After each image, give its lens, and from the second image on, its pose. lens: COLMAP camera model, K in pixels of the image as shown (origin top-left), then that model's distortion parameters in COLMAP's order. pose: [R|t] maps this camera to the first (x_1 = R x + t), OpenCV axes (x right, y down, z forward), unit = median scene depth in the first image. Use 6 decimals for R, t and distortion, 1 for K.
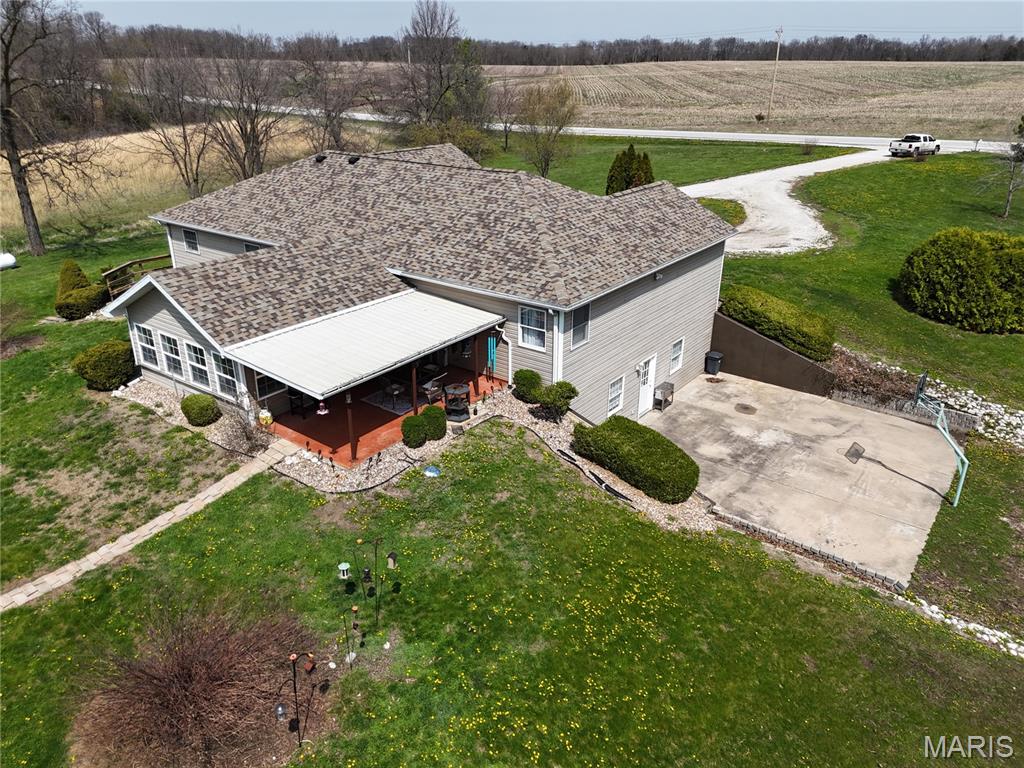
lens RADIAL K [[753.7, 0, 510.5], [0, 753.7, 383.6], [0, 0, 1]] dist [0.080870, -0.076475]
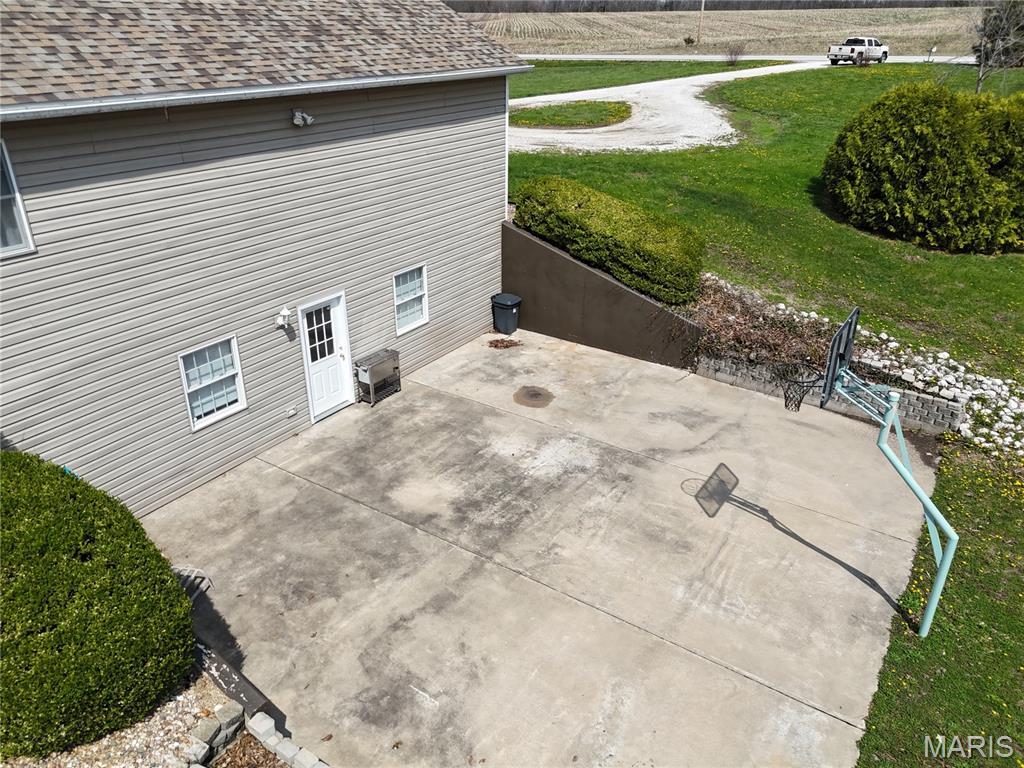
lens RADIAL K [[753.7, 0, 508.8], [0, 753.7, 381.7], [0, 0, 1]] dist [0.080870, -0.076475]
pose [[0.998402, -0.023285, 0.051481, 0.268466], [0.021031, 0.998815, 0.043883, -0.000623], [-0.052442, -0.042731, 0.997709, 0.481208]]
